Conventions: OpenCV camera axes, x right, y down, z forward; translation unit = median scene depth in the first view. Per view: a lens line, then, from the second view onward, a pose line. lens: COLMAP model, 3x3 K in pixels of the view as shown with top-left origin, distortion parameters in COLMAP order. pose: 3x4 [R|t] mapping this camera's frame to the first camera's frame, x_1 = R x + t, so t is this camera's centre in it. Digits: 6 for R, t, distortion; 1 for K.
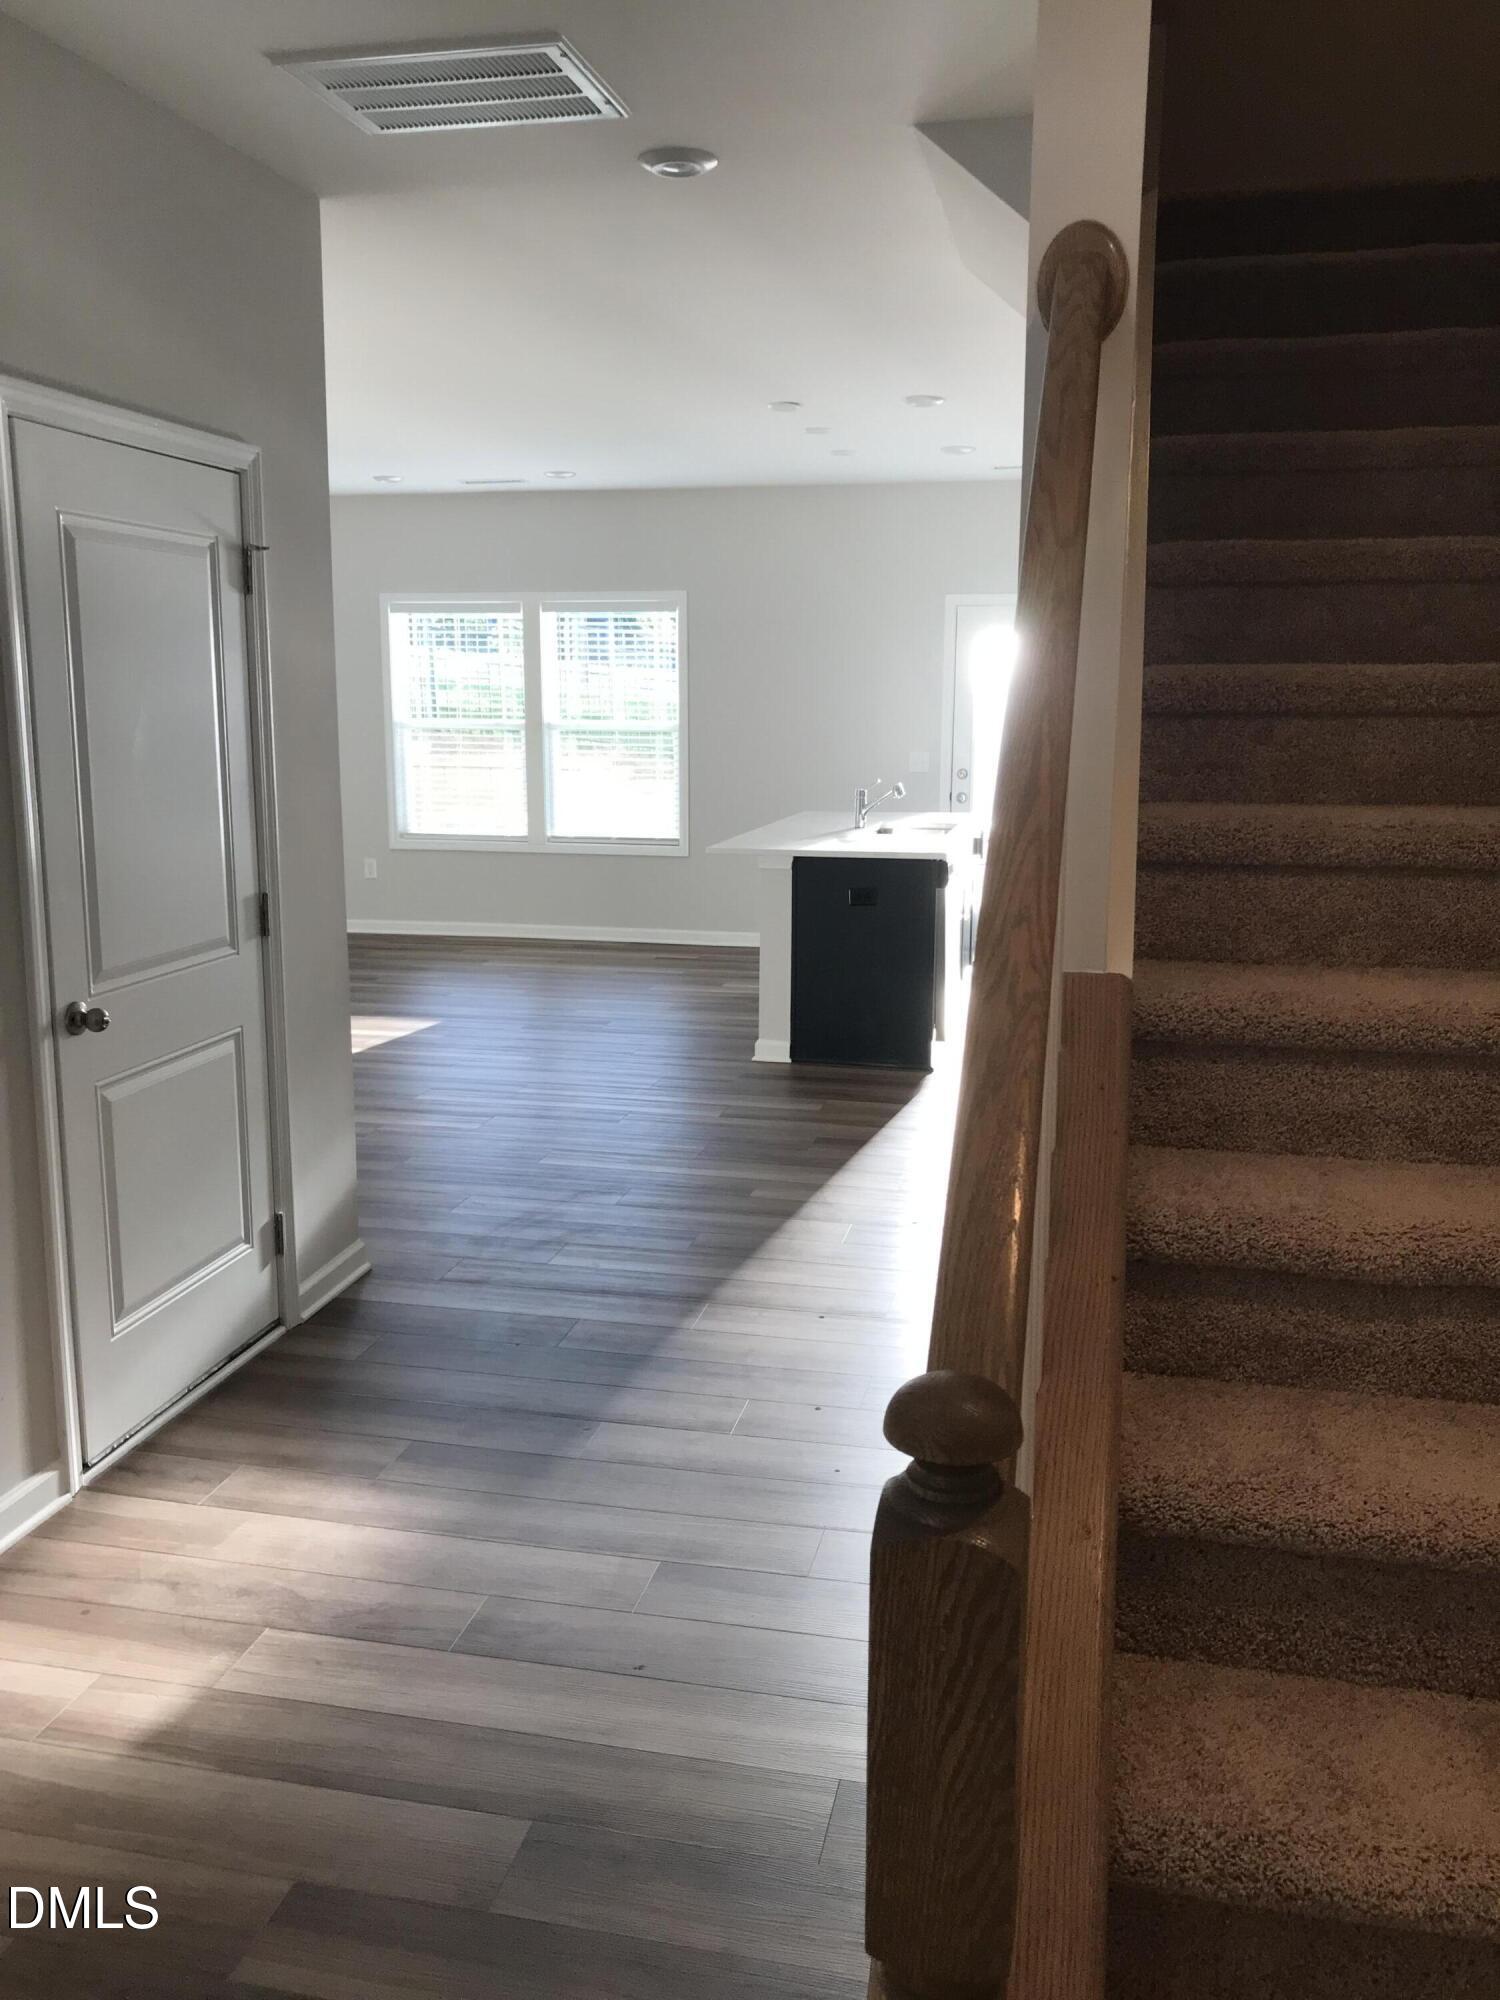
lens RADIAL K [[1633.9, 0, 750.0], [0, 1633.9, 1000.0], [0, 0, 1]] dist [0.035045, -0.027799]
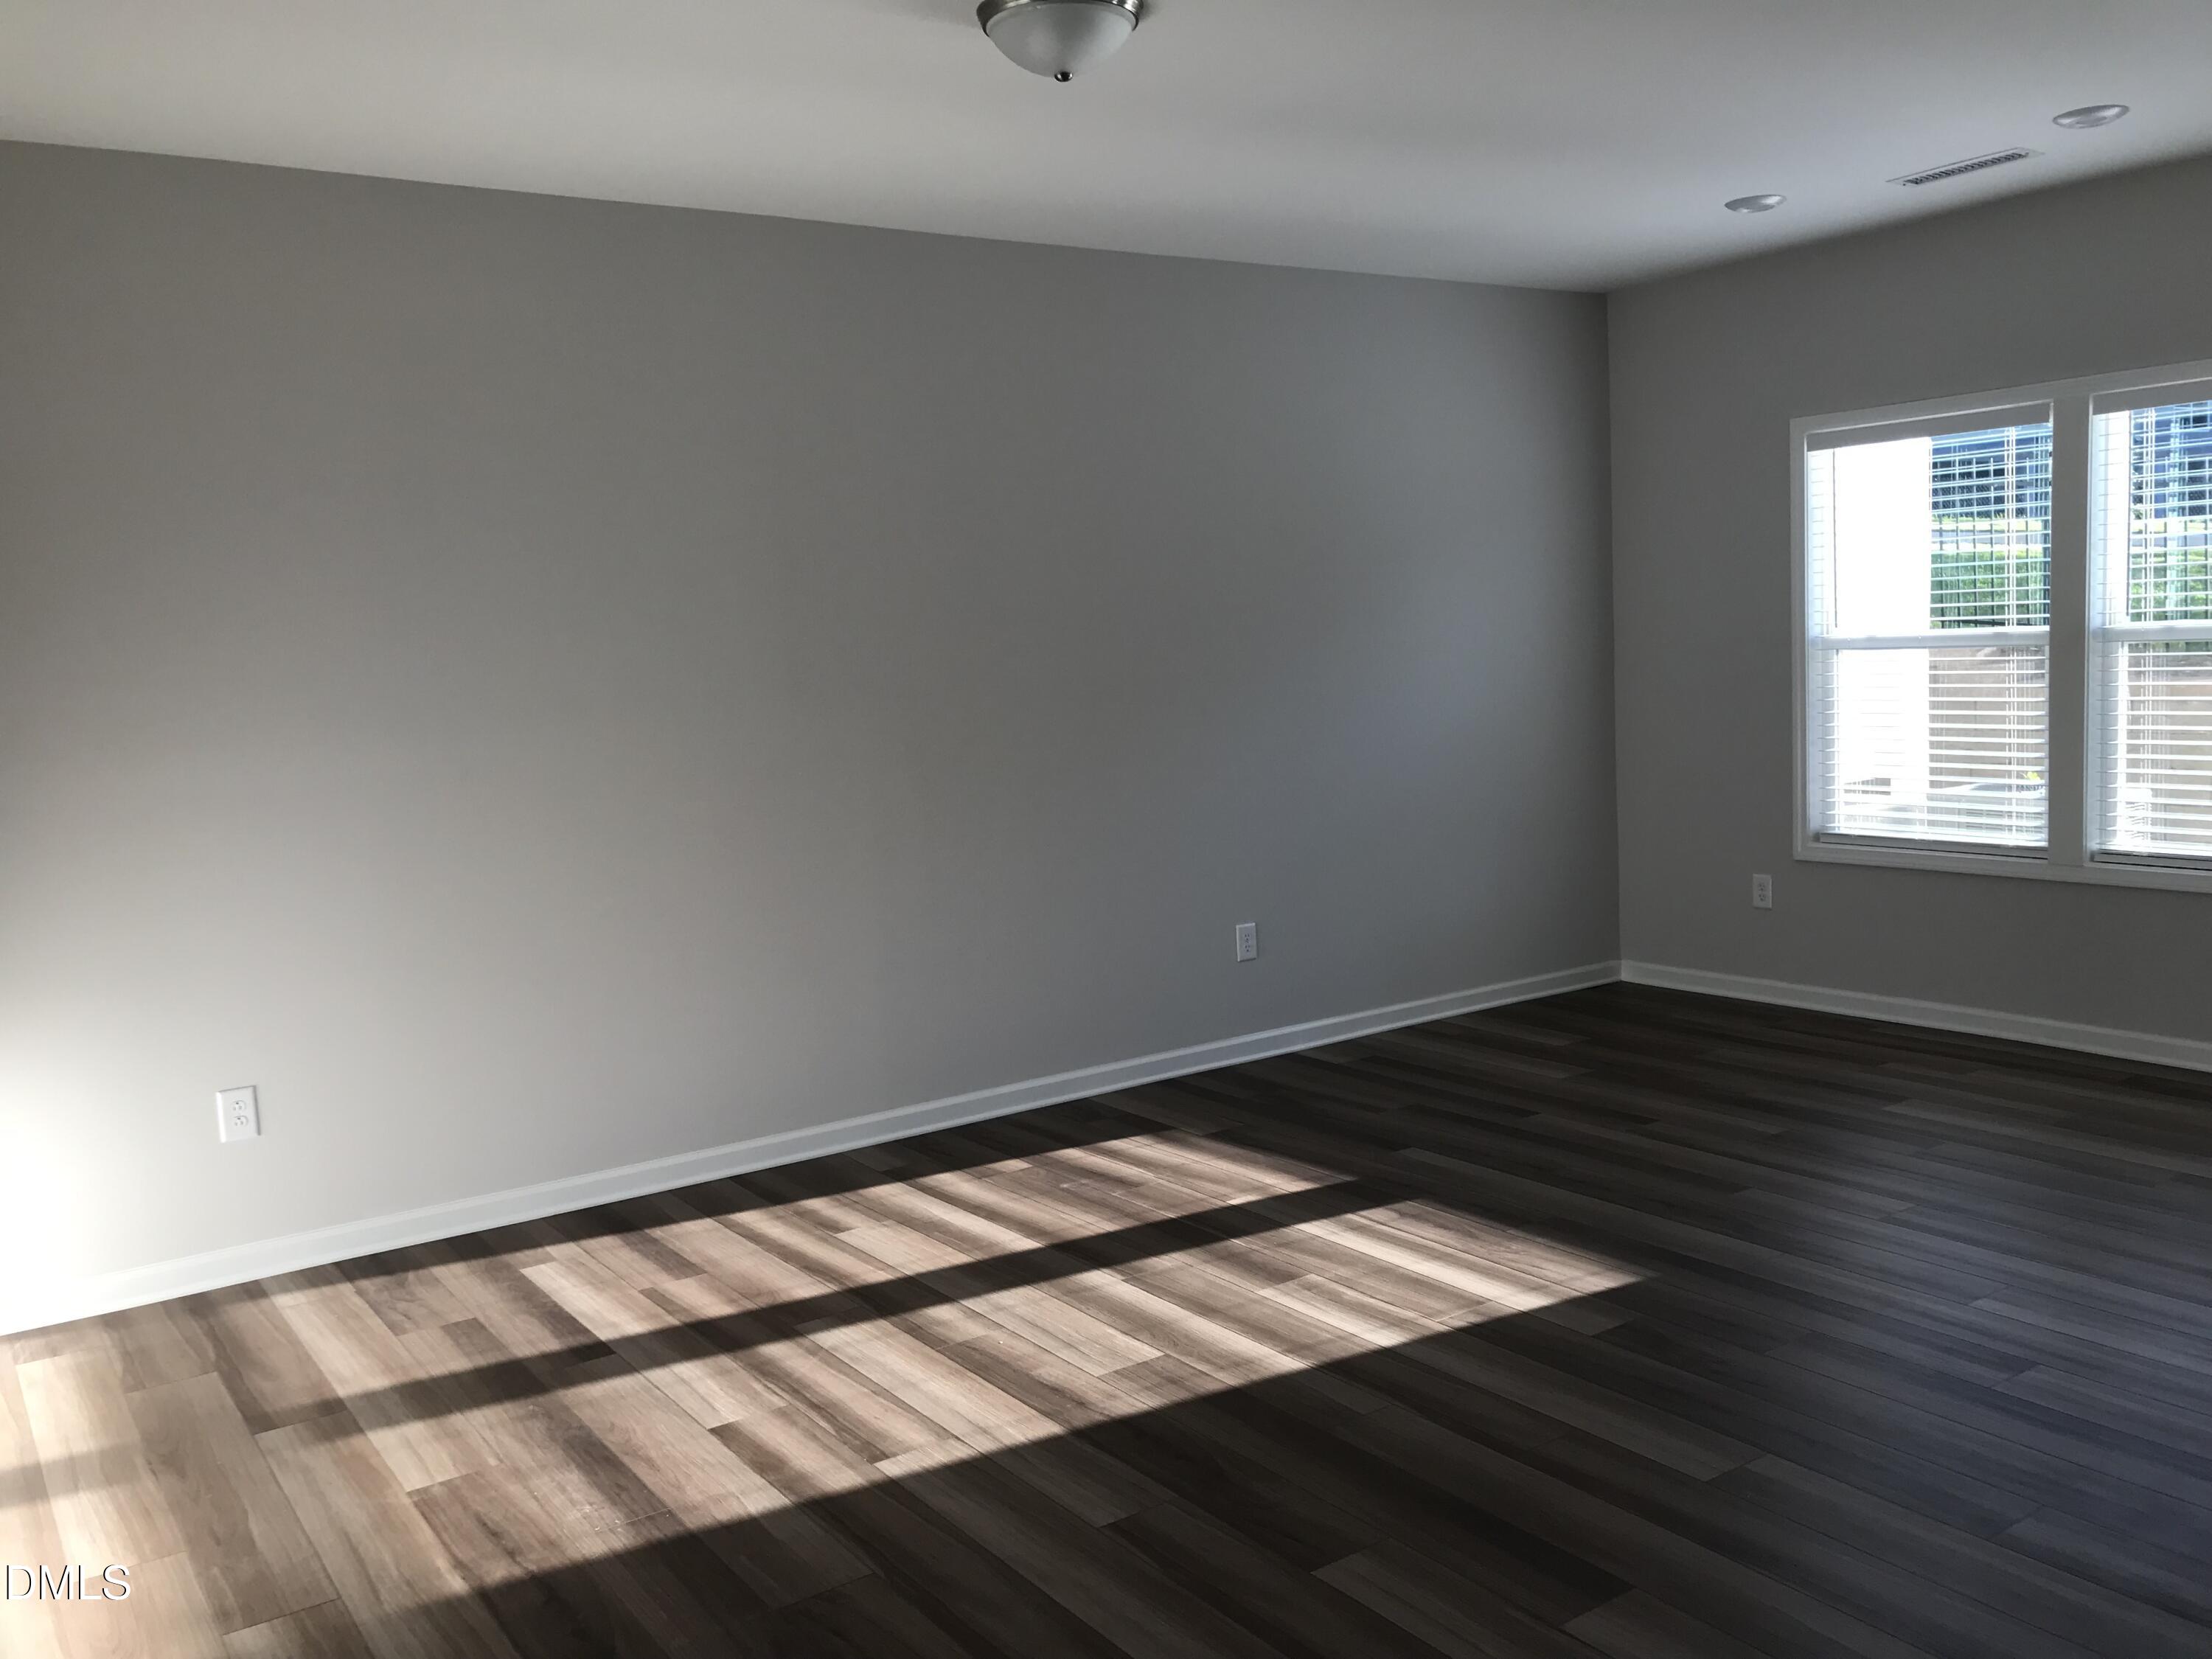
lens RADIAL K [[1836.7, 0, 1110.4], [0, 1836.7, 800.9], [0, 0, 1]] dist [0.036274, -0.016413]
pose [[0.737007, 0.023258, -0.675485, 0.052295], [-0.076807, 0.995816, -0.049516, -0.084462], [0.671507, 0.088376, 0.735709, 0.492707]]
